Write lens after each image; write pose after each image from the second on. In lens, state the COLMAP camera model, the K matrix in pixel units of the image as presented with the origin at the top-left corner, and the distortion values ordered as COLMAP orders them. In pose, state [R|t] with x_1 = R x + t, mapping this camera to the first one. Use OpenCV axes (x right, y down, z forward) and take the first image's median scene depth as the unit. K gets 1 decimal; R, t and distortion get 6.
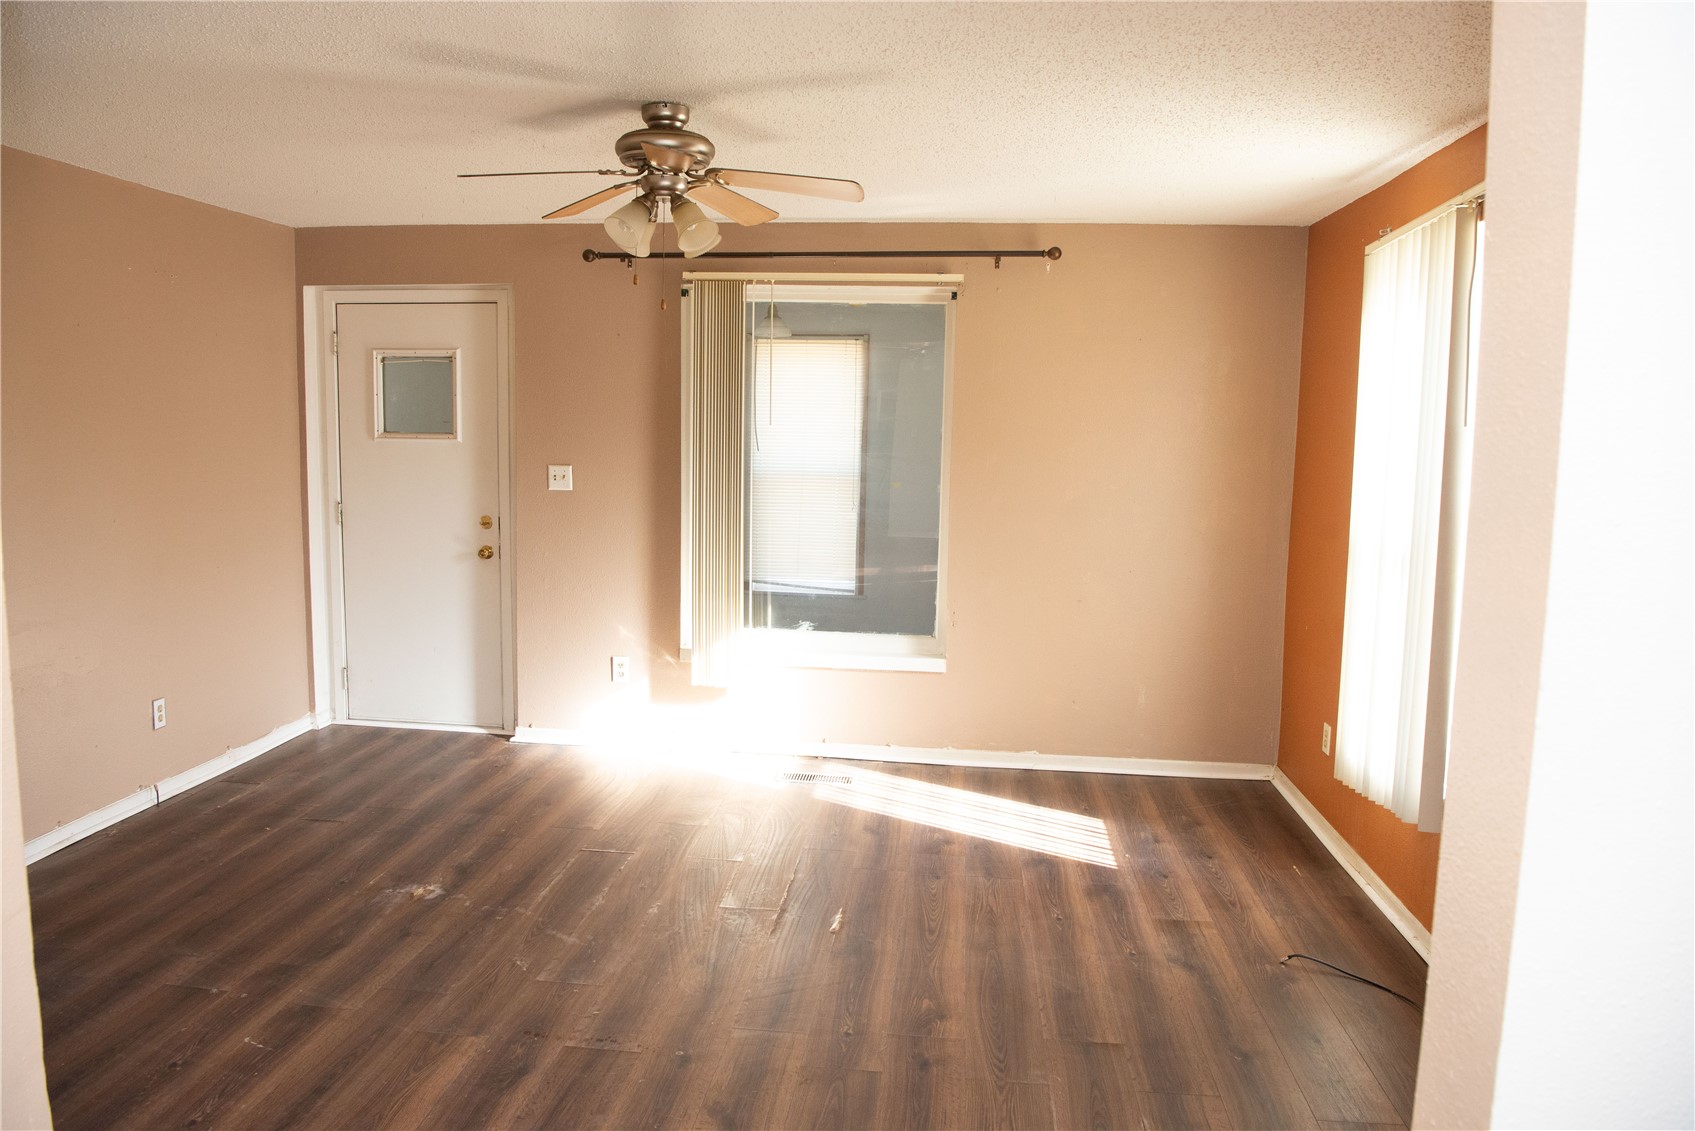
lens RADIAL K [[1240.3, 0, 844.7], [0, 1240.3, 540.9], [0, 0, 1]] dist [-0.069657, 0.009726]
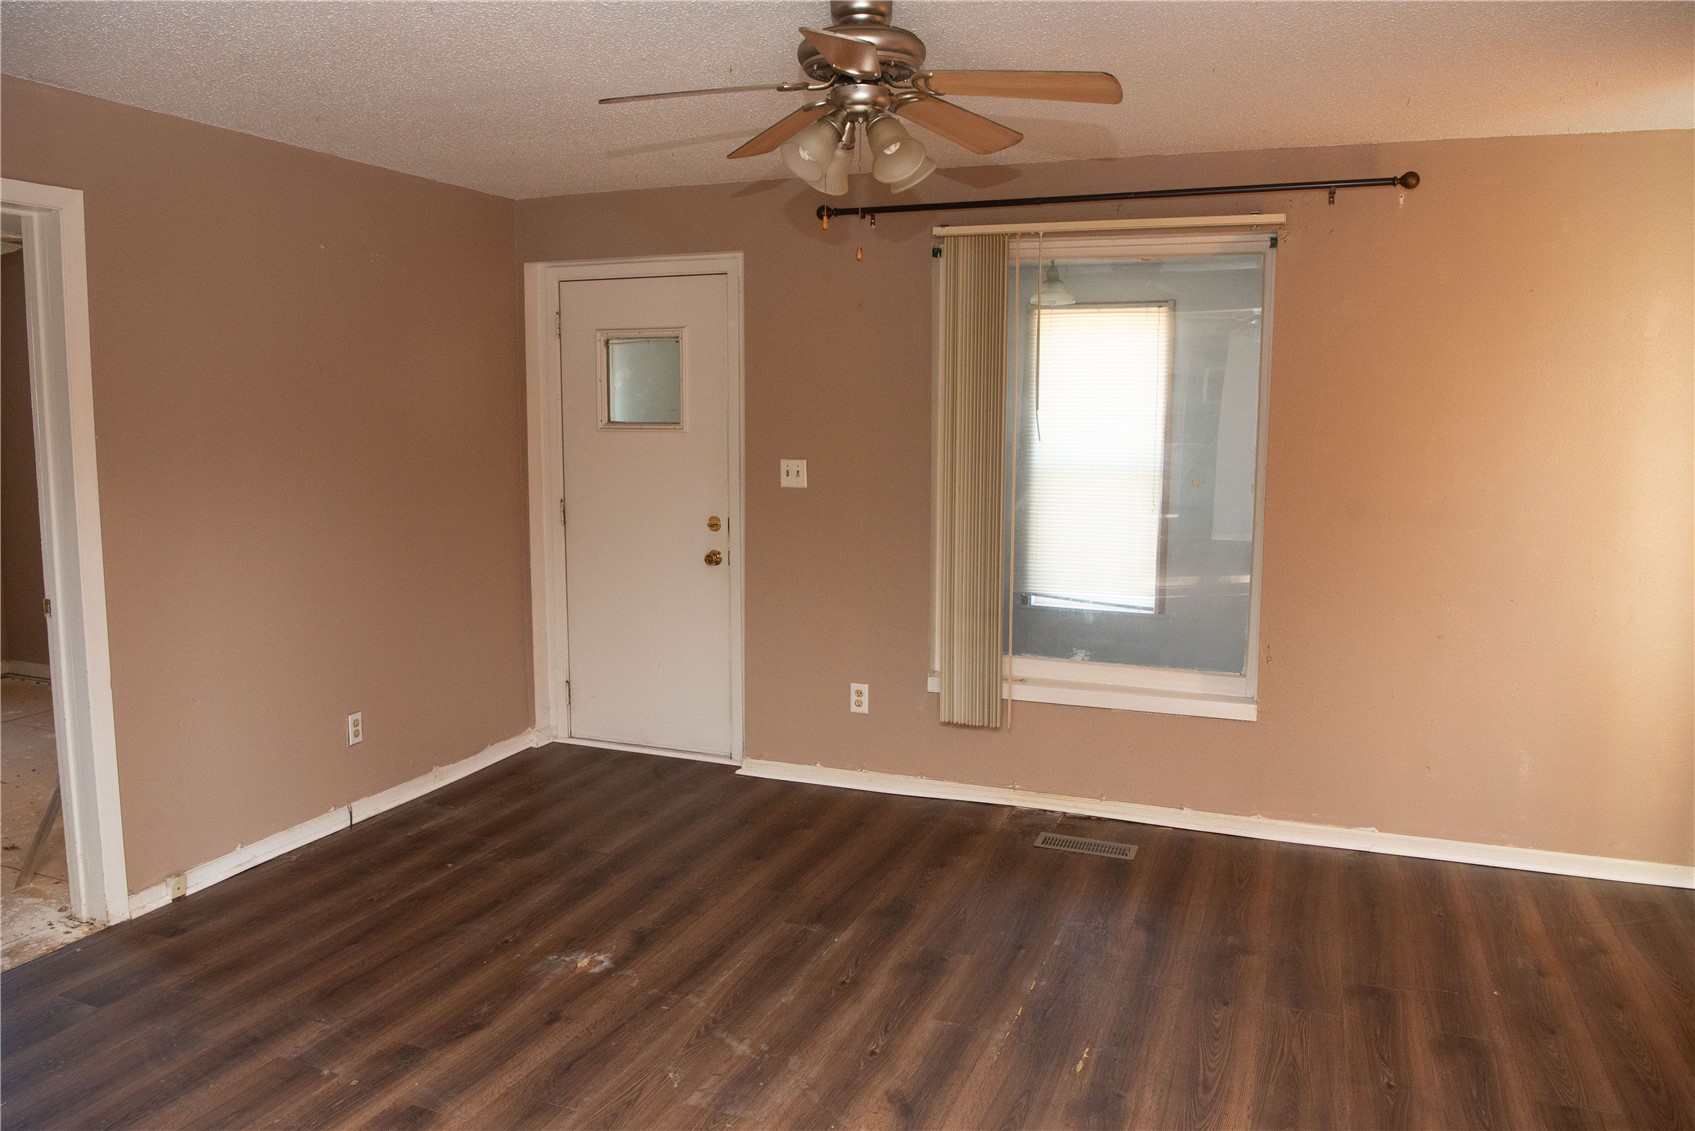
lens RADIAL K [[1240.3, 0, 844.7], [0, 1240.3, 540.9], [0, 0, 1]] dist [-0.069657, 0.009726]
pose [[0.961761, 0.015232, -0.273464, 0.048299], [-0.013120, 0.999868, 0.009553, -0.014762], [0.273574, -0.005600, 0.961835, 0.203419]]
